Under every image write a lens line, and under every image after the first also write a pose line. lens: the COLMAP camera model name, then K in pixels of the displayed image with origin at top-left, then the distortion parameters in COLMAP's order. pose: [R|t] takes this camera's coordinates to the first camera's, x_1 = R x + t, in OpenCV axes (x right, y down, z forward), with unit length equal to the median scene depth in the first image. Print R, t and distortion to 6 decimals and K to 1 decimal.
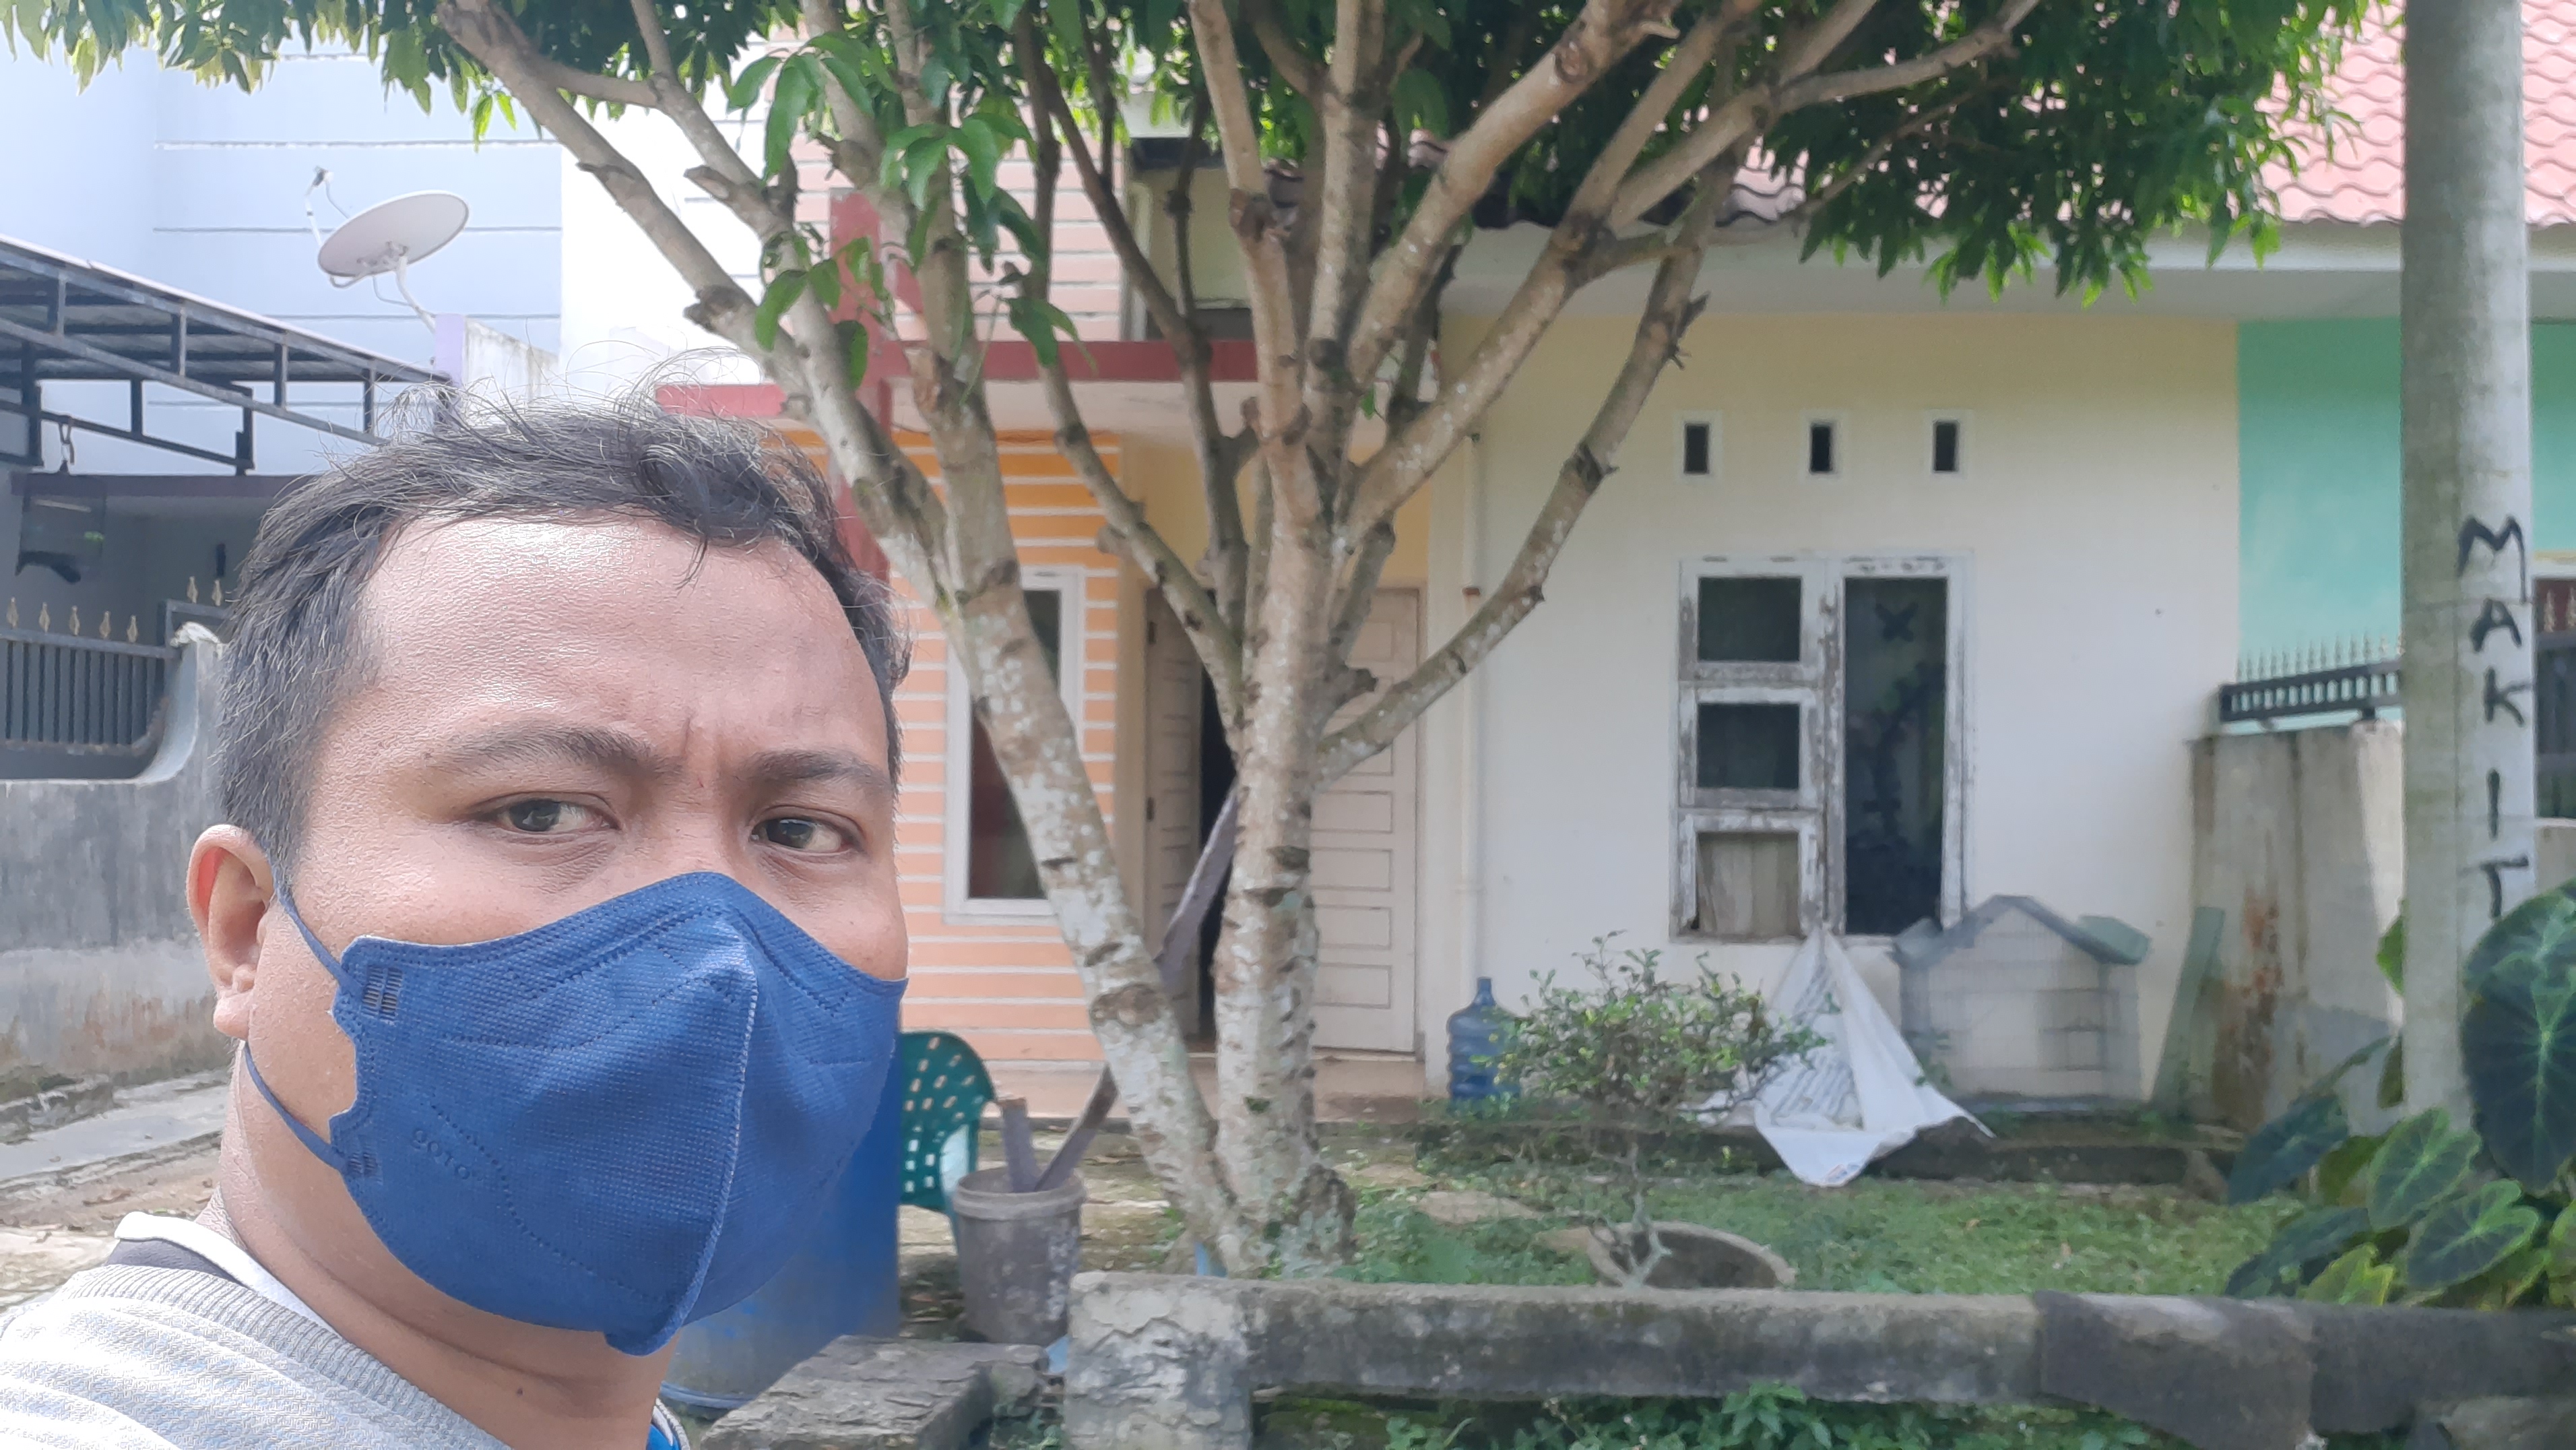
lens RADIAL K [[2429.1, 0, 1301.0], [0, 2429.1, 731.3], [0, 0, 1]] dist [0.029726, 0.000000]
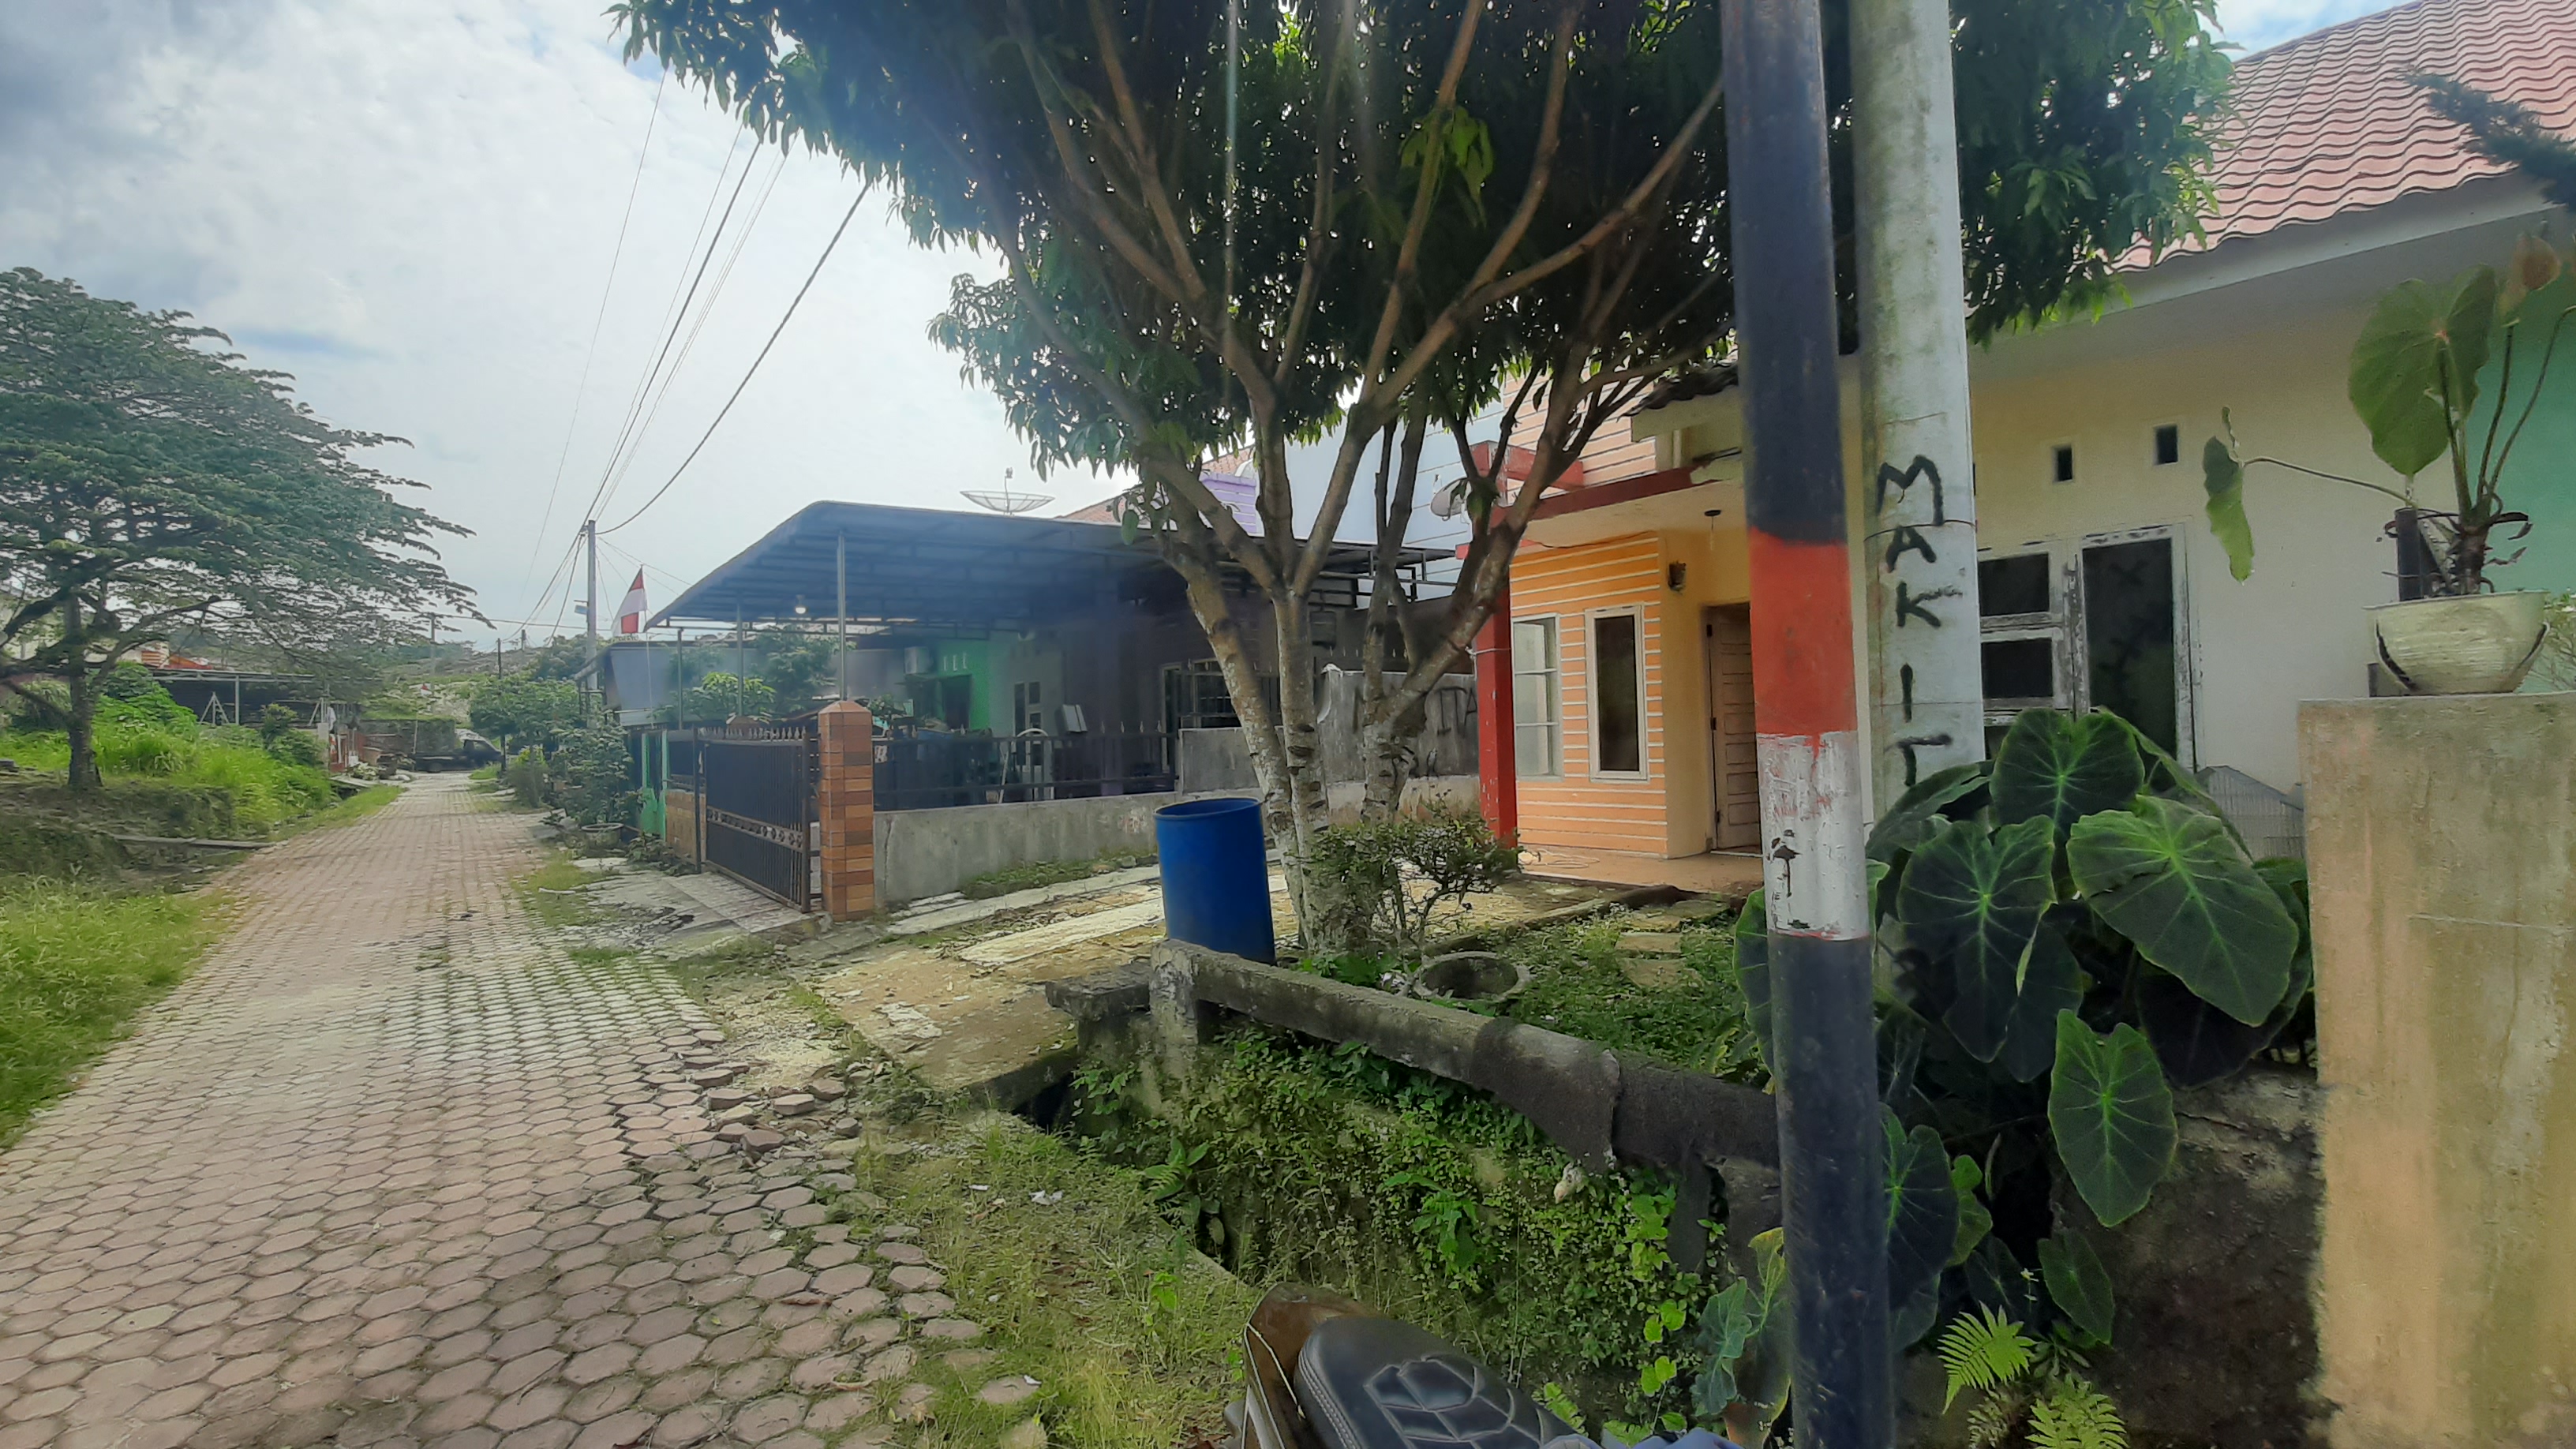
lens RADIAL K [[1045.8, 0, 1282.8], [0, 1045.8, 723.9], [0, 0, 1]] dist [-0.008667, -0.002689]
pose [[0.673698, -0.033318, -0.738255, 0.634626], [0.052026, 0.998643, 0.002407, 0.026438], [0.737173, -0.040030, 0.674517, 0.397180]]
